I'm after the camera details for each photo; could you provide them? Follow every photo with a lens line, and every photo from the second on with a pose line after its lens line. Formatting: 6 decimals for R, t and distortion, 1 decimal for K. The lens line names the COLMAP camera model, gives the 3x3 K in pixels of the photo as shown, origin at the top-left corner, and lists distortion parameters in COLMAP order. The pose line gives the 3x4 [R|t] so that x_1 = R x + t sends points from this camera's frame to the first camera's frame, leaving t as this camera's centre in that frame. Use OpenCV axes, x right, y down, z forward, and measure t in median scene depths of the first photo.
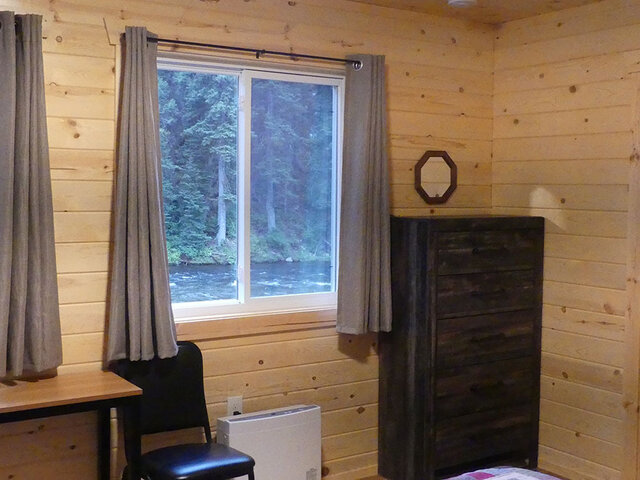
lens RADIAL K [[821.8, 0, 319.9], [0, 821.8, 240.4], [0, 0, 1]] dist [-0.055025, 0.000000]
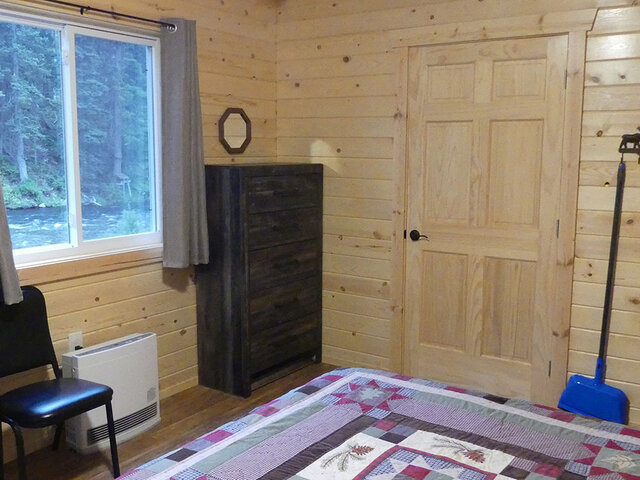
lens RADIAL K [[648.5, 0, 320.2], [0, 648.5, 242.0], [0, 0, 1]] dist [-0.015072, 0.000000]
pose [[0.926441, -0.053531, 0.372614, -0.107709], [0.021013, 0.995648, 0.090793, -0.000069], [-0.375852, -0.076285, 0.923534, 0.088625]]
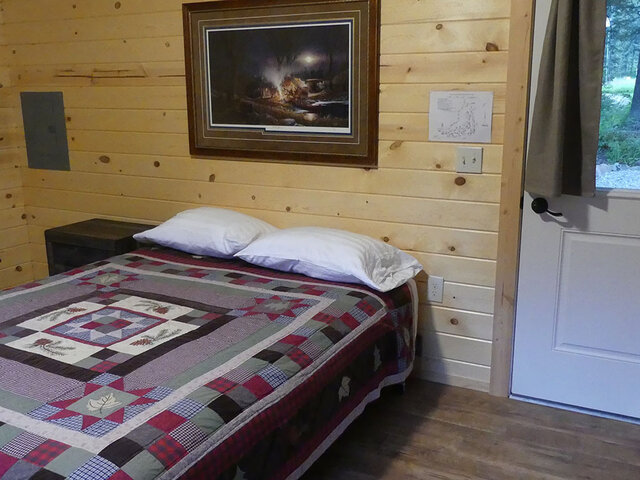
lens RADIAL K [[648.5, 0, 319.9], [0, 648.5, 239.8], [0, 0, 1]] dist [-0.015072, 0.000000]
pose [[-0.492122, -0.198329, 0.847633, -0.885951], [0.047918, 0.966054, 0.253857, -0.032579], [-0.869207, 0.165545, -0.465913, 1.055382]]
